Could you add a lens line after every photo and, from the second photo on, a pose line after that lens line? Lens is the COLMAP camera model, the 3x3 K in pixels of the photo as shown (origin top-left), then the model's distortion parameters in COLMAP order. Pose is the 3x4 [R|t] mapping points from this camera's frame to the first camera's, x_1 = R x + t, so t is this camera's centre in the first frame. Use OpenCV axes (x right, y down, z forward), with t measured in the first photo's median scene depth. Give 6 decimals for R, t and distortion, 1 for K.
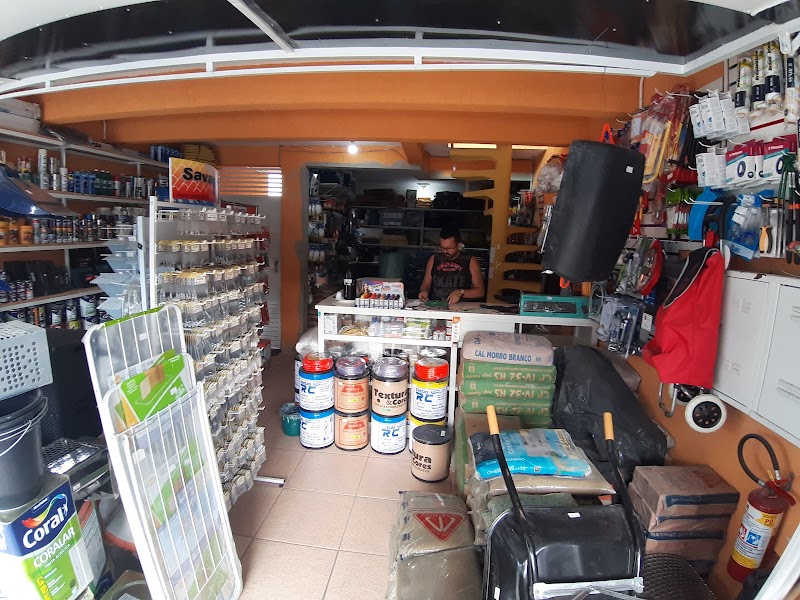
lens RADIAL K [[417.8, 0, 400.0], [0, 417.8, 300.0], [0, 0, 1]] dist [-0.101787, -0.001562]
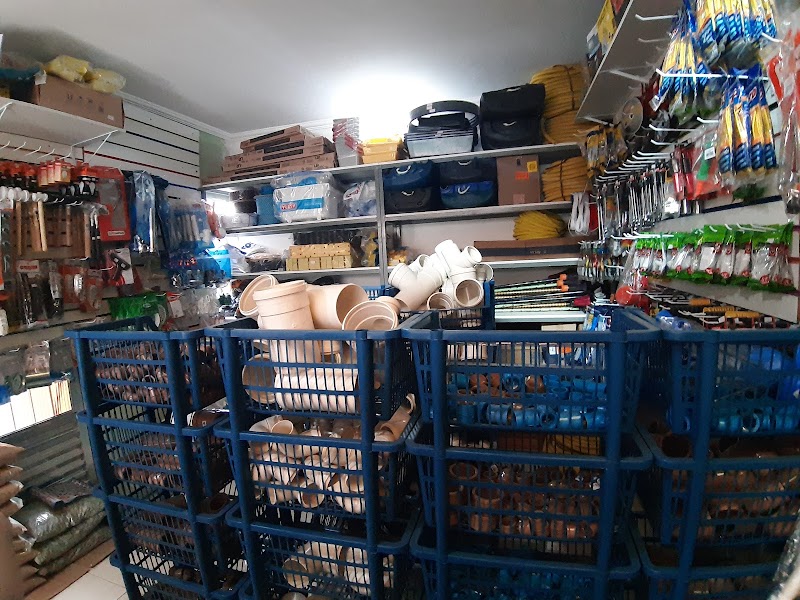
lens RADIAL K [[416.5, 0, 400.0], [0, 416.5, 300.0], [0, 0, 1]] dist [-0.079398, -0.022501]
pose [[0.981332, -0.077659, -0.175948, 0.319682], [0.070283, 0.996382, -0.047781, -0.208417], [0.179022, 0.034523, 0.983239, 1.646646]]
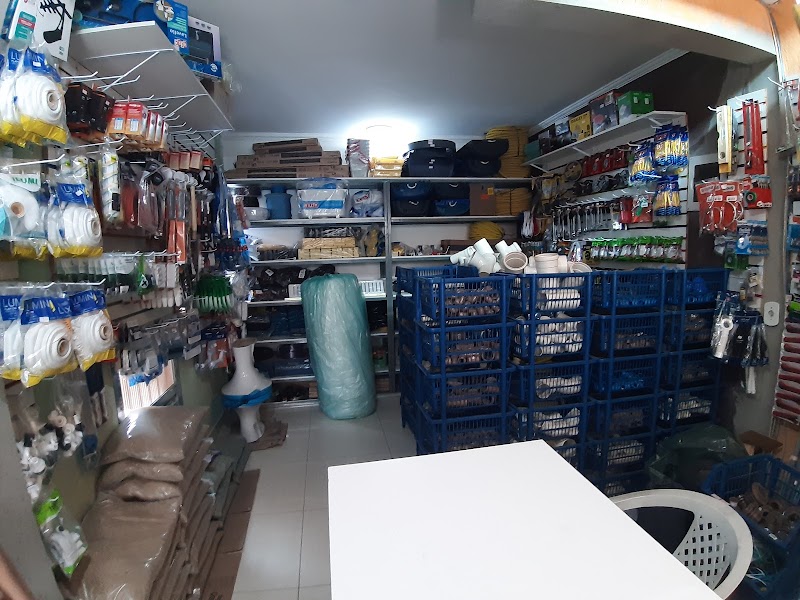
lens RADIAL K [[416.5, 0, 400.0], [0, 416.5, 300.0], [0, 0, 1]] dist [-0.079398, -0.022501]
pose [[0.963386, -0.102558, 0.247729, -0.152074], [0.108238, 0.994081, -0.009384, -0.188092], [-0.245300, 0.035854, 0.968784, 1.368346]]
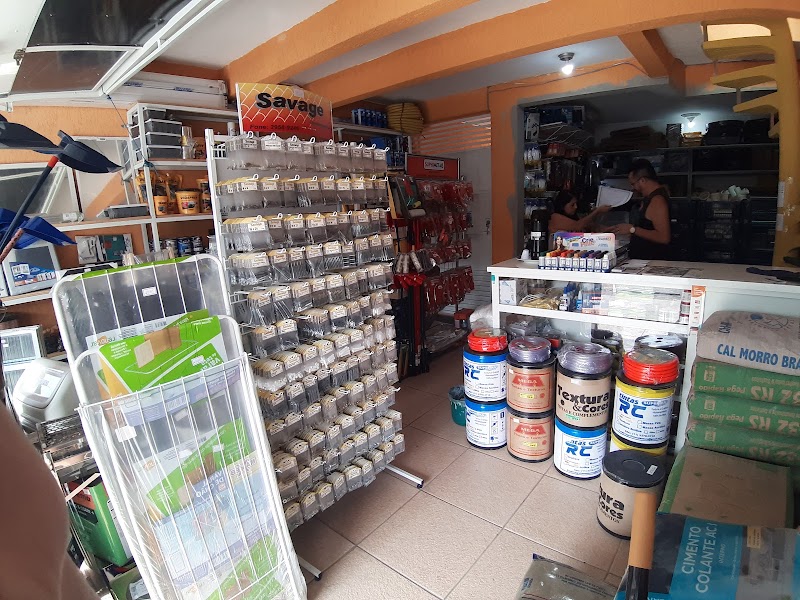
lens RADIAL K [[416.5, 0, 400.0], [0, 416.5, 300.0], [0, 0, 1]] dist [-0.079398, -0.022501]
pose [[0.810652, 0.040878, -0.584099, 0.121299], [-0.001437, 0.997696, 0.067829, 0.023106], [0.585526, -0.054147, 0.808843, 0.287292]]
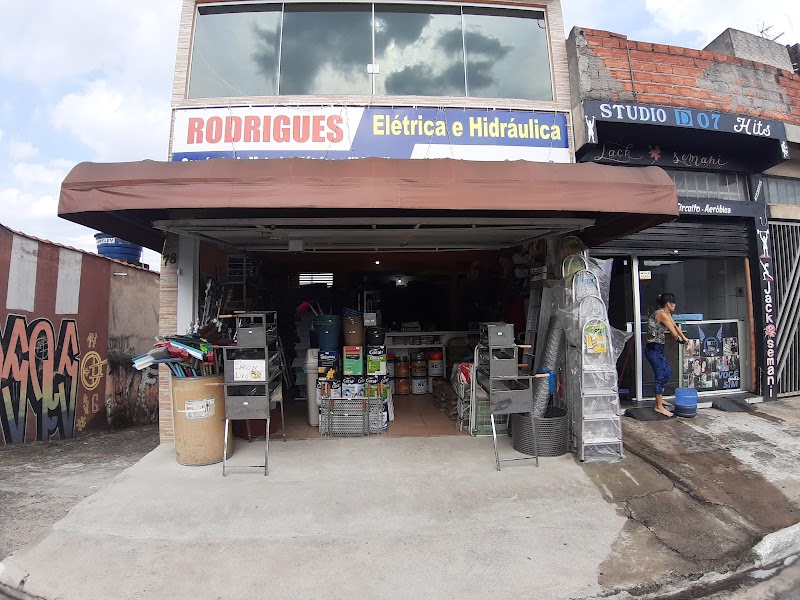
lens RADIAL K [[416.5, 0, 400.0], [0, 416.5, 300.0], [0, 0, 1]] dist [-0.079398, -0.022501]
pose [[0.988506, -0.046035, 0.144002, -0.451994], [0.074427, 0.977274, -0.198487, 0.311266], [-0.131592, 0.206923, 0.969467, -1.334101]]
